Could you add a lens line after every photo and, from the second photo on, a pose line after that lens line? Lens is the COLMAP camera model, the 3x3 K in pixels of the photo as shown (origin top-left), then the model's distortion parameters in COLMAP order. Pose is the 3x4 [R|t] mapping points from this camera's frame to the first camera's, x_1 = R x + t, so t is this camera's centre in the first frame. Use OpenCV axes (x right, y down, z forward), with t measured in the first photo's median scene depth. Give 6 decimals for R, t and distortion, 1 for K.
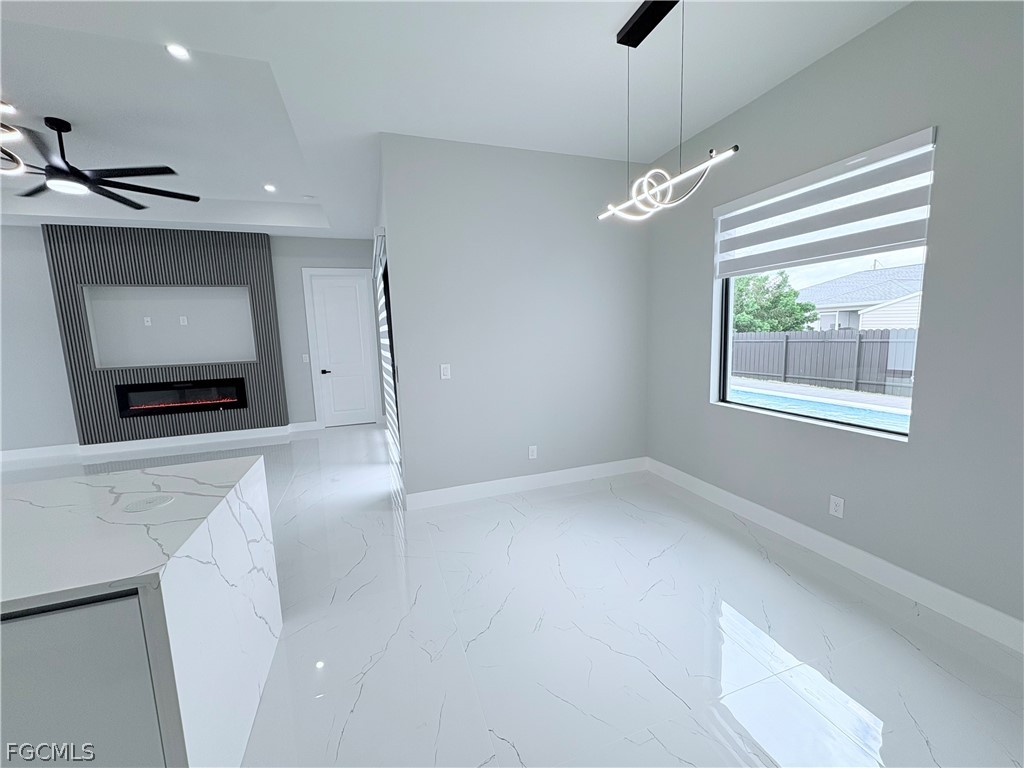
lens RADIAL K [[407.0, 0, 513.1], [0, 407.0, 382.0], [0, 0, 1]] dist [0.000863, -0.000004]
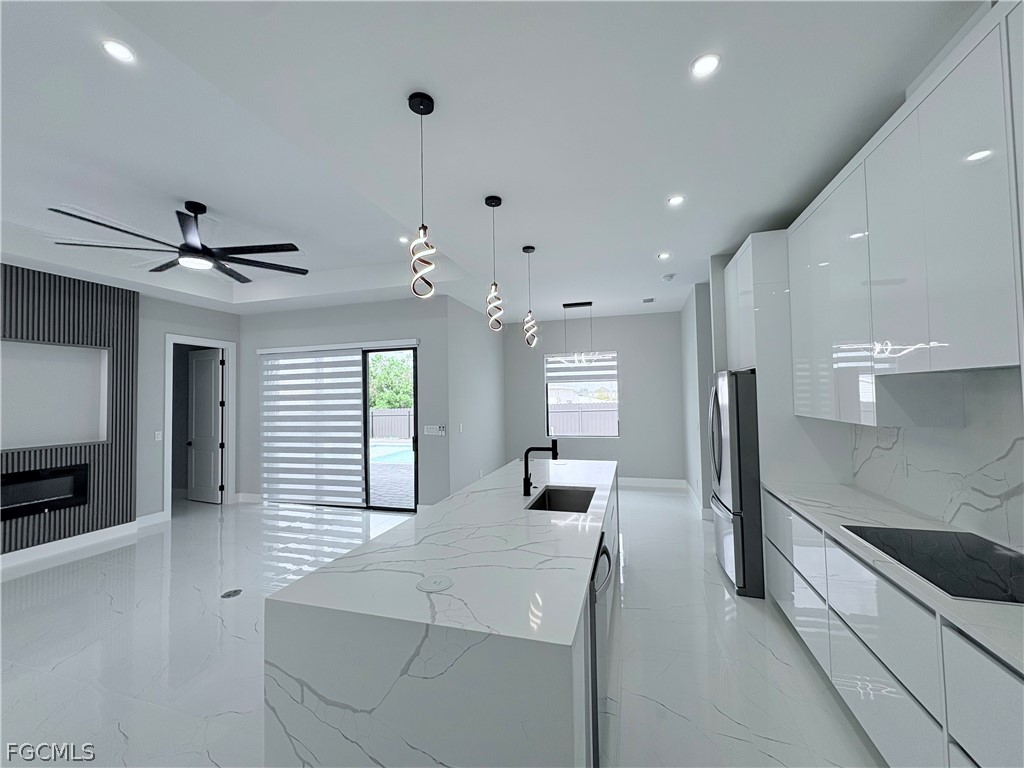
lens RADIAL K [[407.0, 0, 513.1], [0, 407.0, 382.0], [0, 0, 1]] dist [0.000863, -0.000004]
pose [[0.588026, 0.052417, 0.807142, -0.880727], [0.100065, 0.985518, -0.136900, 0.024973], [-0.802628, 0.161267, 0.574265, -0.115720]]
